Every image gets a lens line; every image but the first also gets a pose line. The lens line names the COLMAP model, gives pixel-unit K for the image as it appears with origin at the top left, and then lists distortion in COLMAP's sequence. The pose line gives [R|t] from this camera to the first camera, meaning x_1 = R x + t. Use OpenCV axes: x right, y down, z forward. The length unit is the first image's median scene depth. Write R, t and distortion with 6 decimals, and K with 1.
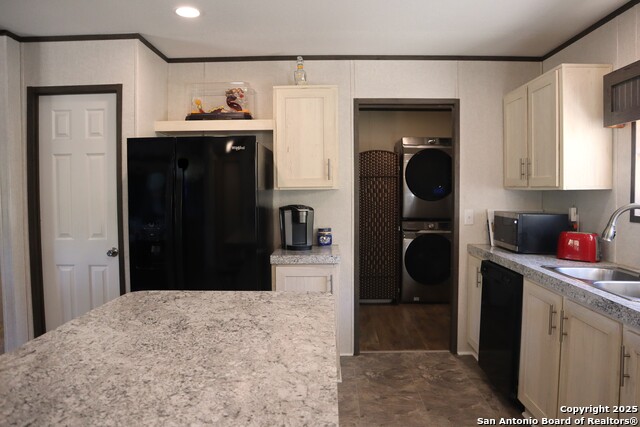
lens RADIAL K [[478.6, 0, 320.4], [0, 478.6, 205.0], [0, 0, 1]] dist [-0.073027, 0.004474]
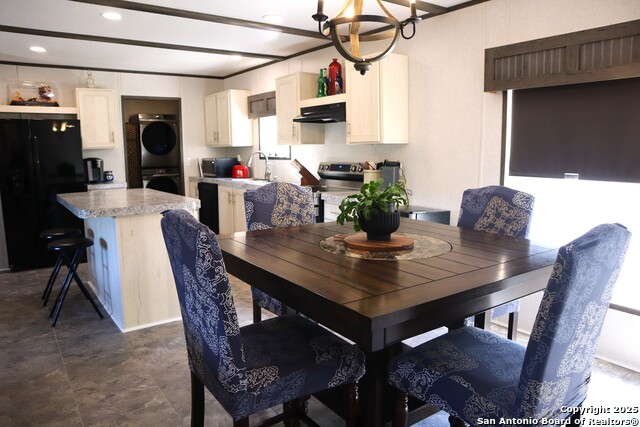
lens RADIAL K [[478.6, 0, 320.4], [0, 478.6, 205.0], [0, 0, 1]] dist [-0.073027, 0.004474]
pose [[0.814284, -0.078382, 0.575150, -0.370815], [0.029290, 0.995127, 0.094150, 0.034123], [-0.579727, -0.059819, 0.812612, -0.867321]]
